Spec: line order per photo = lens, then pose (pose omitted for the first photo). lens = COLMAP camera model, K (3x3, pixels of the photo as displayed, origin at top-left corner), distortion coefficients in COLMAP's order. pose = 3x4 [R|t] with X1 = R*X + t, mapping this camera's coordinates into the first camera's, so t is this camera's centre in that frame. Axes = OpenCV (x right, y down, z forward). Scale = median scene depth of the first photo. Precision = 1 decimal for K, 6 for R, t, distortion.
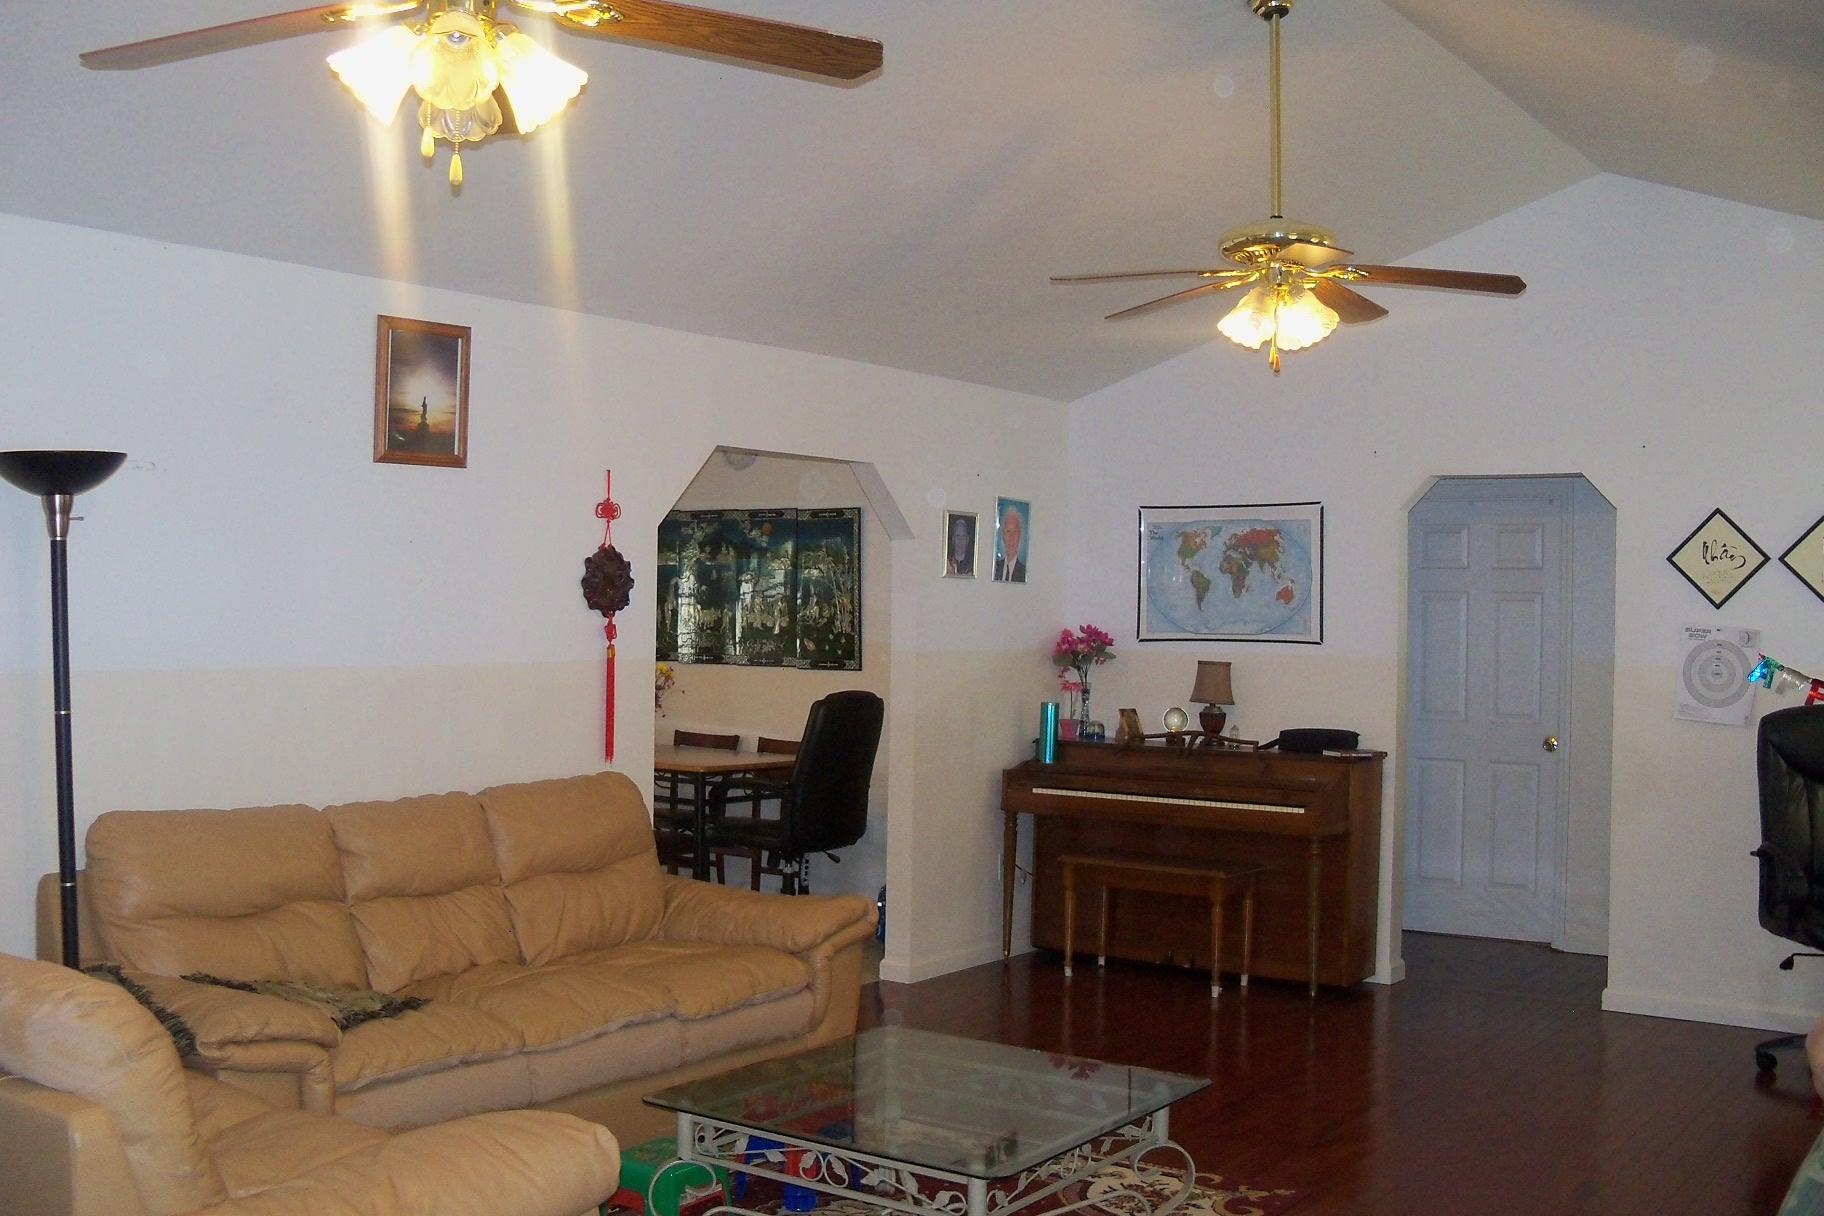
lens RADIAL K [[1906.3, 0, 912.0], [0, 1906.3, 608.0], [0, 0, 1]] dist [-0.264349, 0.346859]
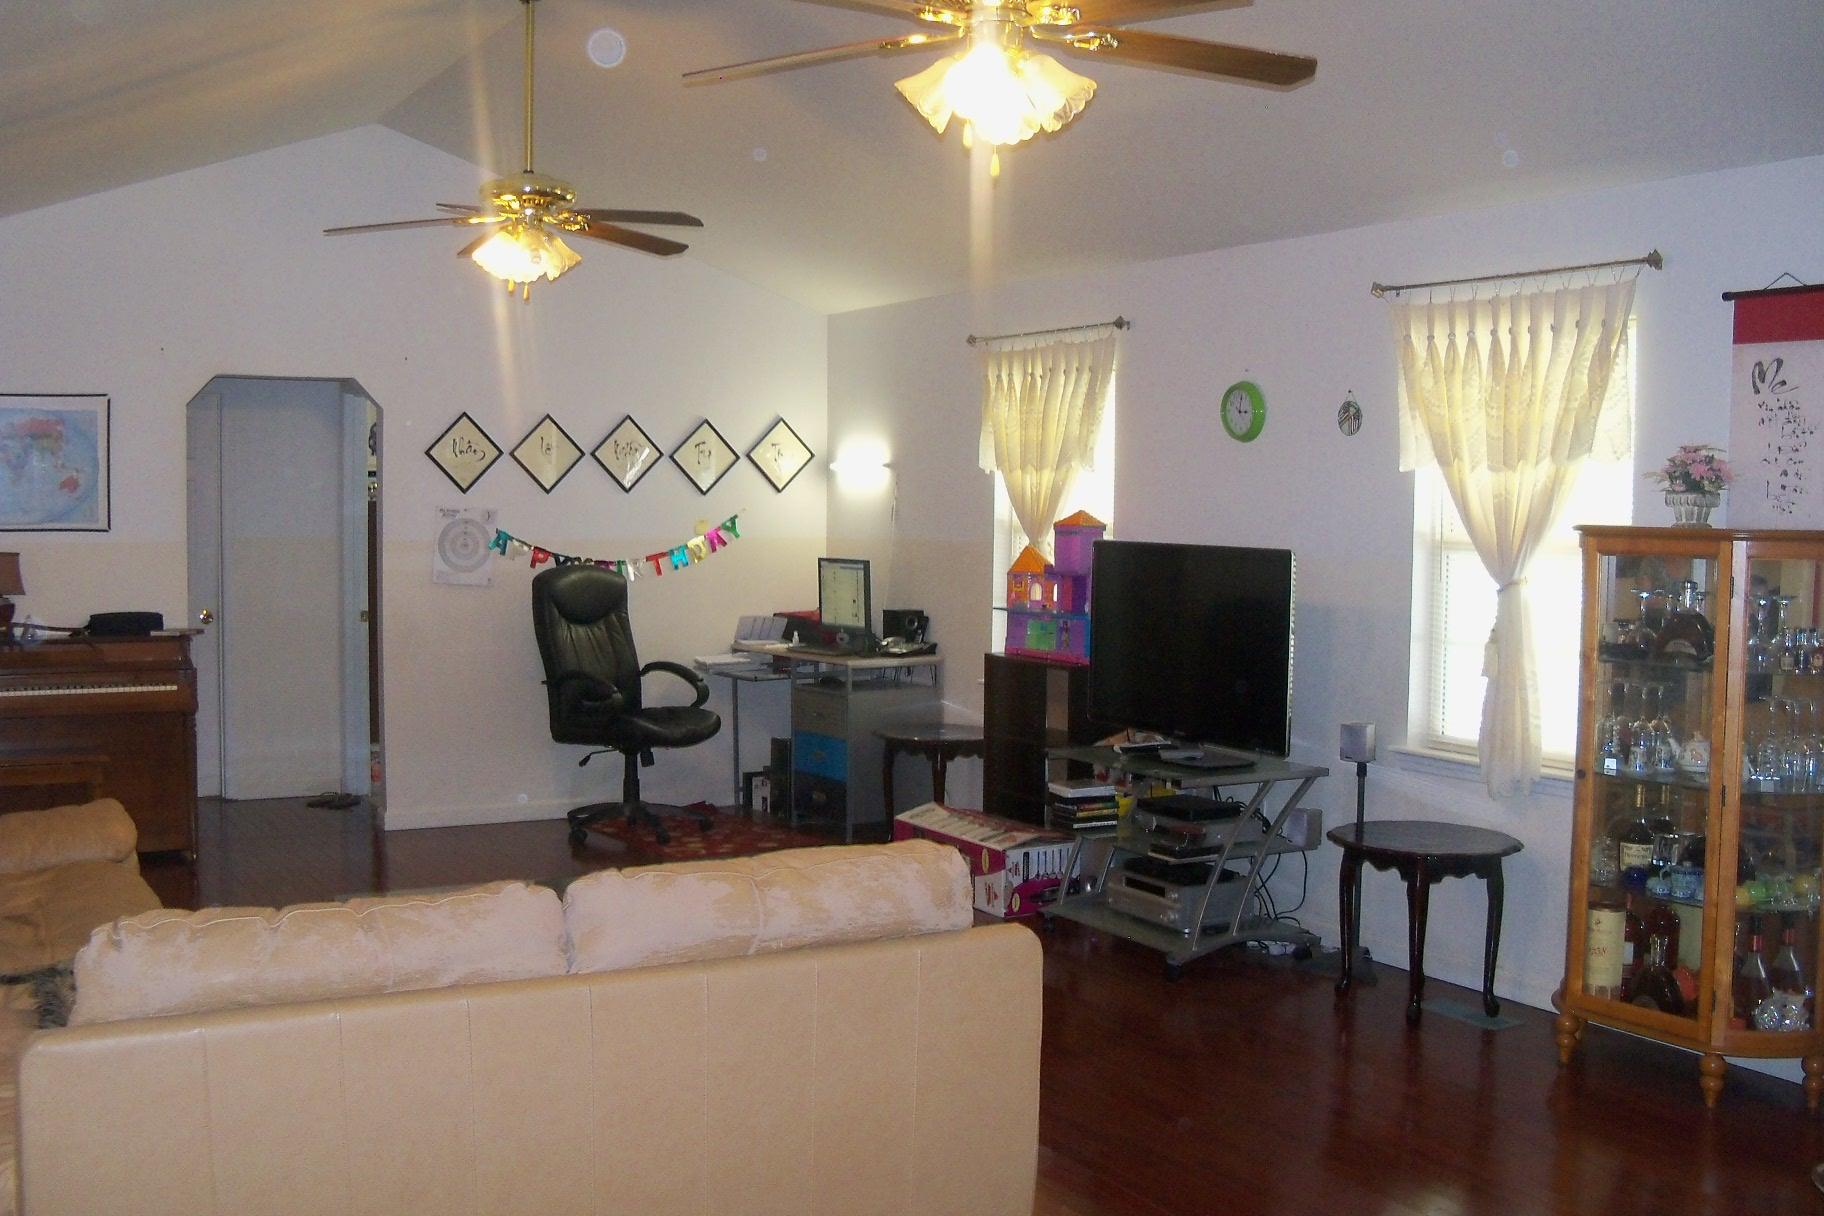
lens RADIAL K [[1906.3, 0, 912.0], [0, 1906.3, 608.0], [0, 0, 1]] dist [-0.264349, 0.346859]
pose [[0.395193, -0.061027, 0.916569, -0.602588], [0.002788, 0.997866, 0.065238, -0.003912], [-0.918594, -0.023226, 0.394519, 0.213897]]
